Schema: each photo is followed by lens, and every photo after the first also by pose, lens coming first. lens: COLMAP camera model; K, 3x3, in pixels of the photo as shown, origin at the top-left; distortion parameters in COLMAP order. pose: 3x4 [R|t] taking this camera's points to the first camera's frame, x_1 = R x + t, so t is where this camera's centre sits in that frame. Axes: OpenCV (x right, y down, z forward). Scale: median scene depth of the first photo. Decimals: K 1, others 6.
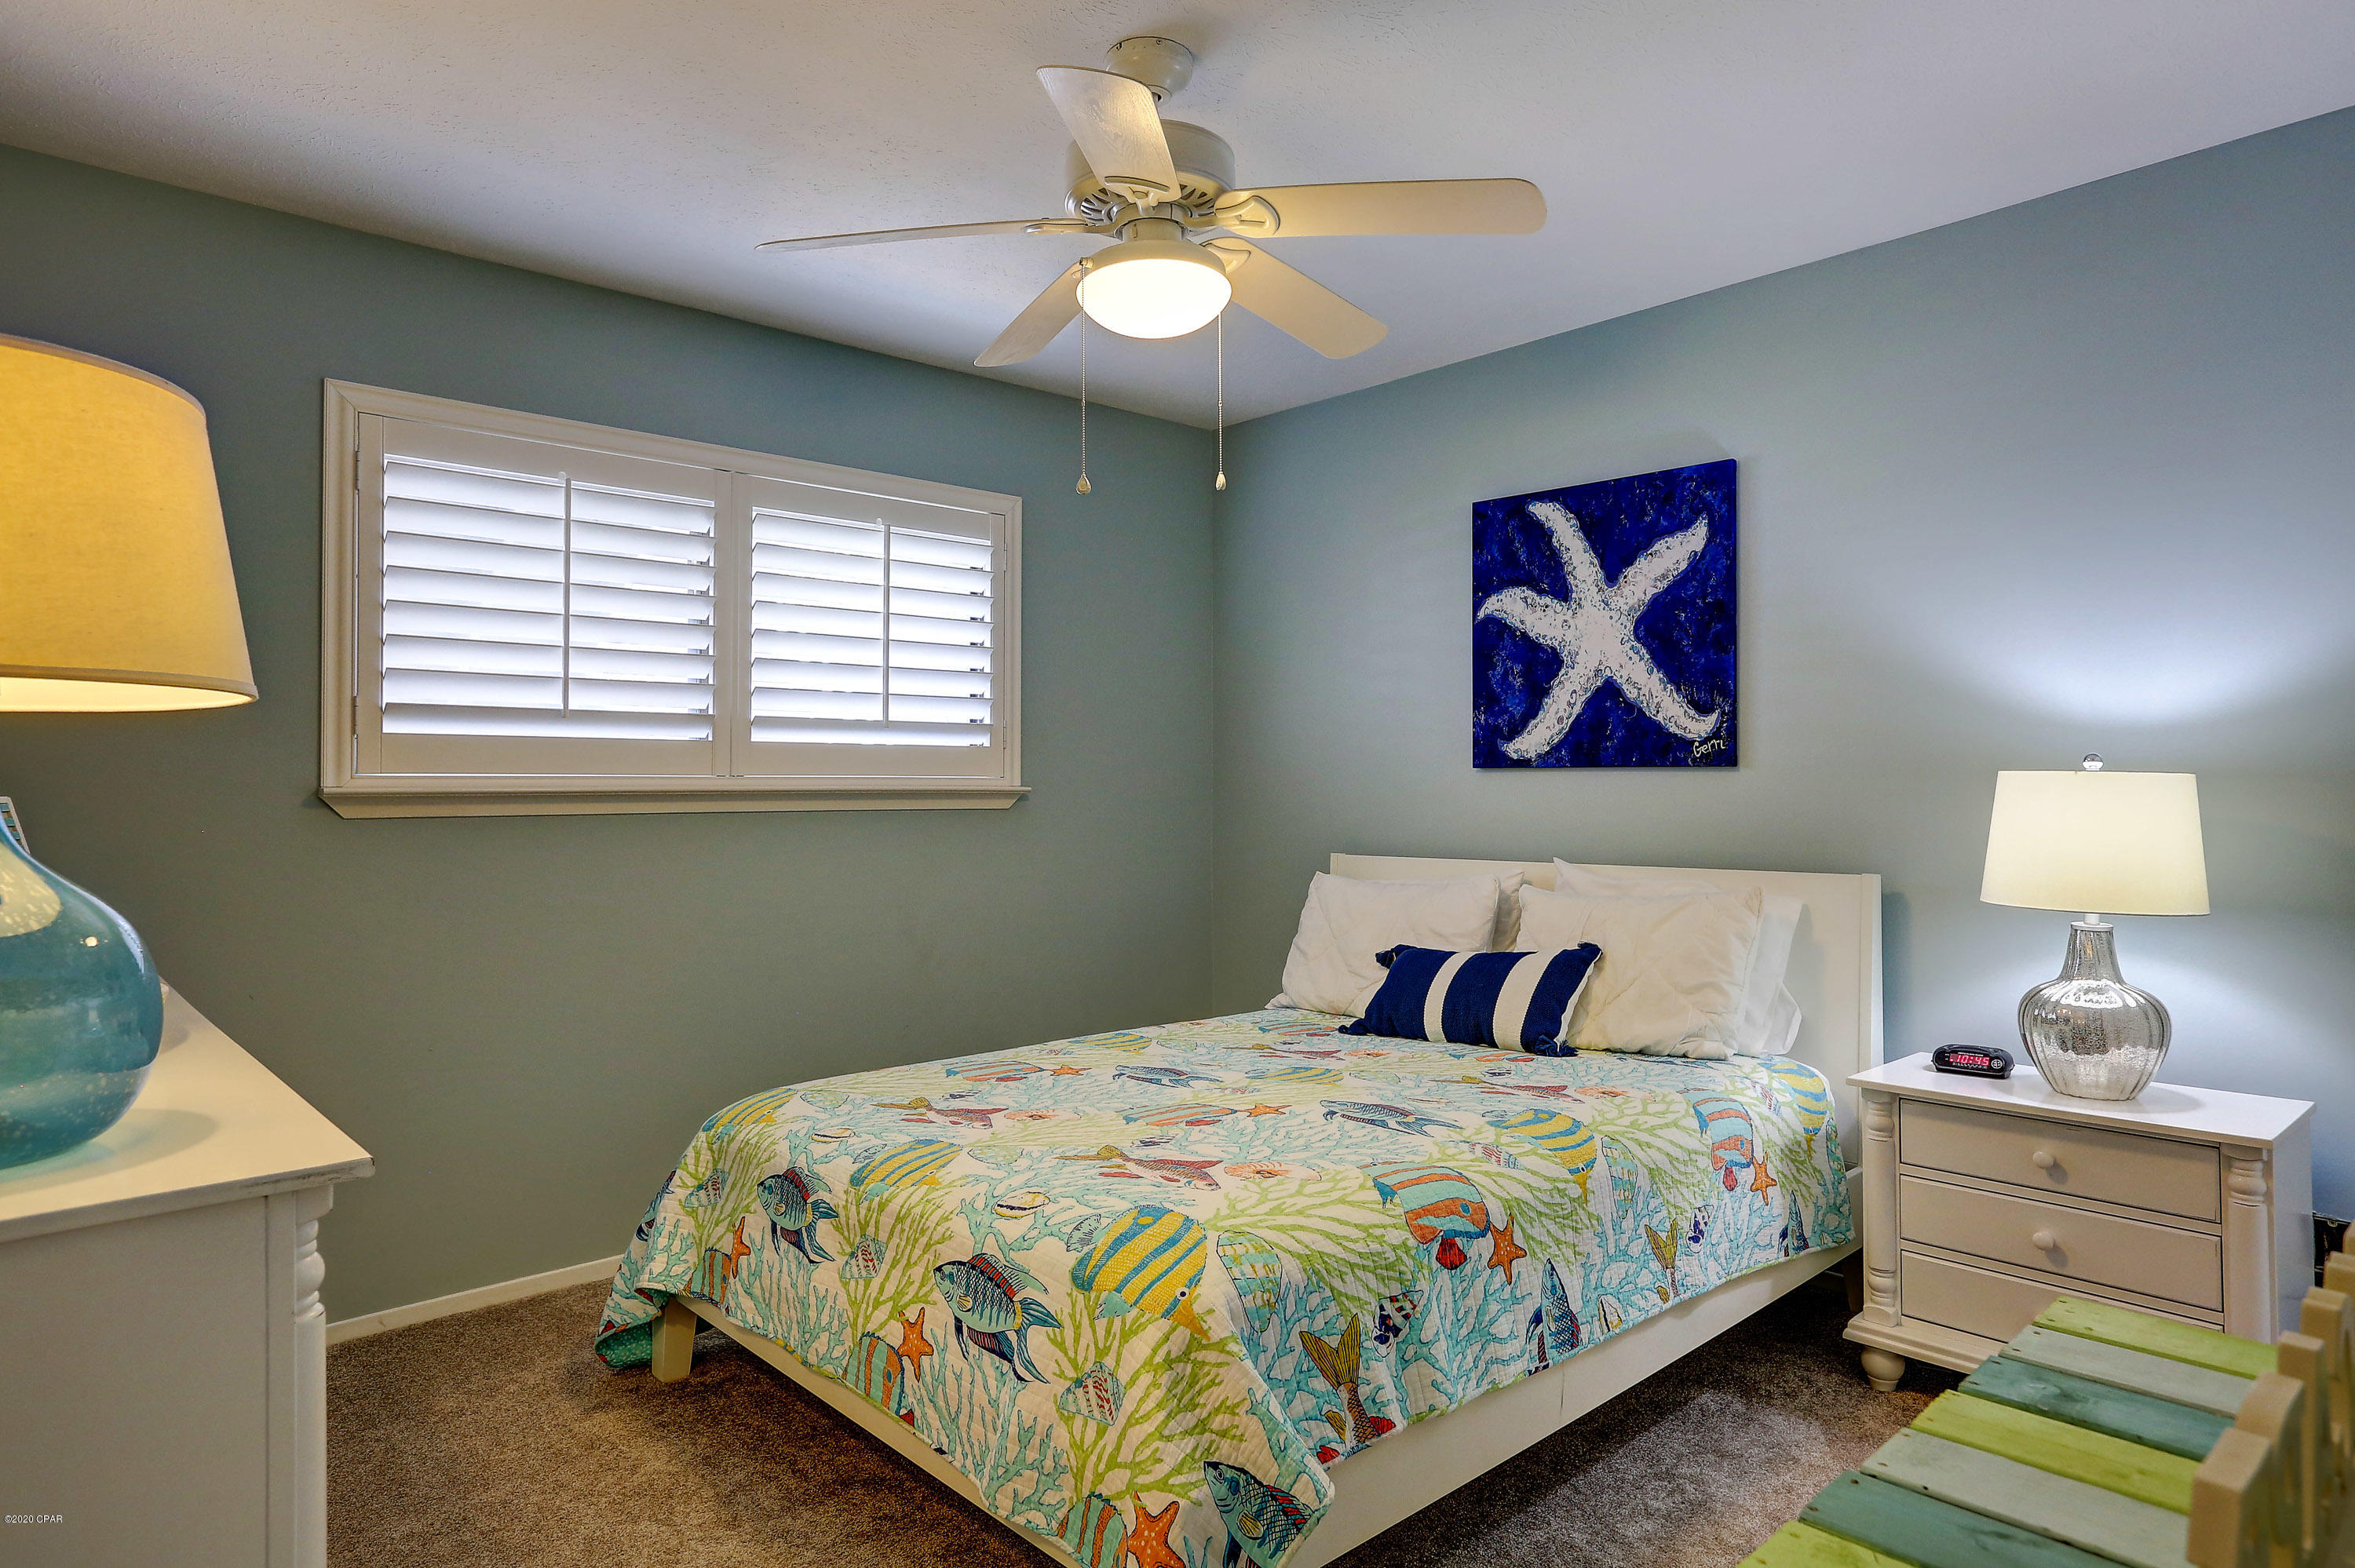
lens RADIAL K [[1350.4, 0, 1185.0], [0, 1350.4, 779.2], [0, 0, 1]] dist [-0.018495, 0.000011]
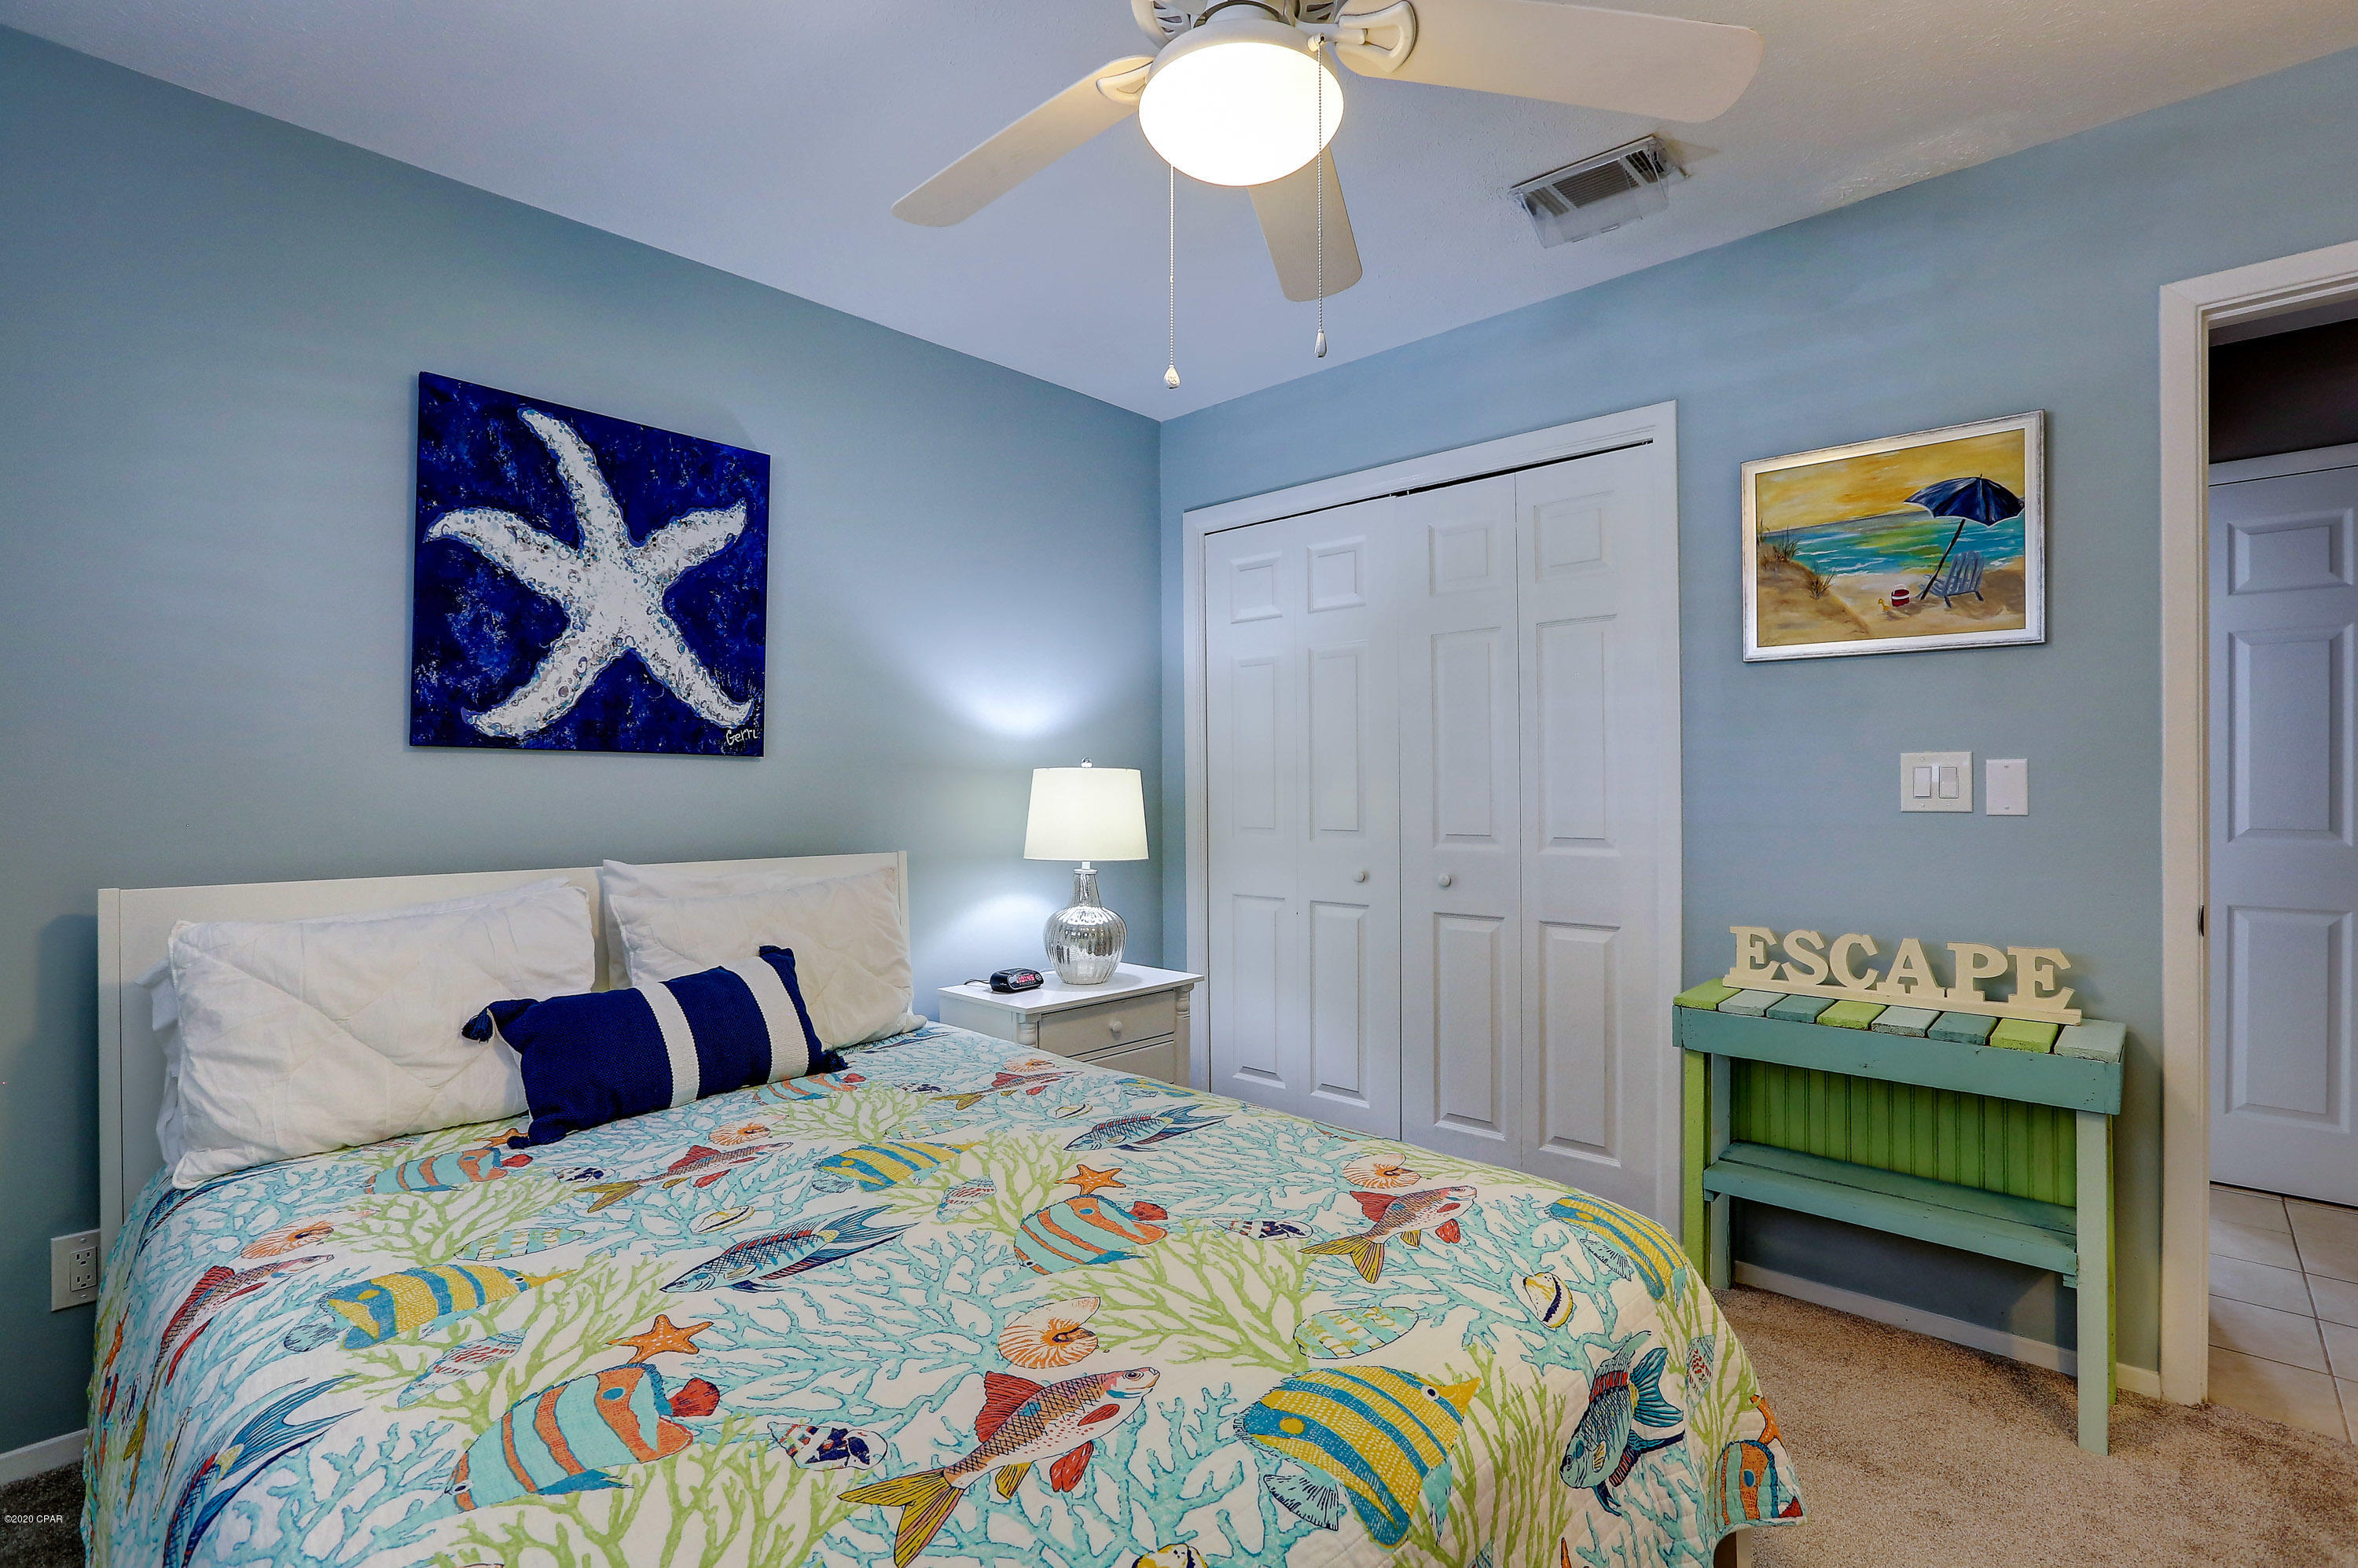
lens RADIAL K [[1081.0, 0, 1188.3], [0, 1081.0, 787.7], [0, 0, 1]] dist [-0.044408, 0.001830]
pose [[-0.068779, 0.004231, 0.997623, -0.398622], [-0.007706, 0.999959, -0.004772, 0.014521], [-0.997602, -0.008015, -0.068744, 0.693345]]
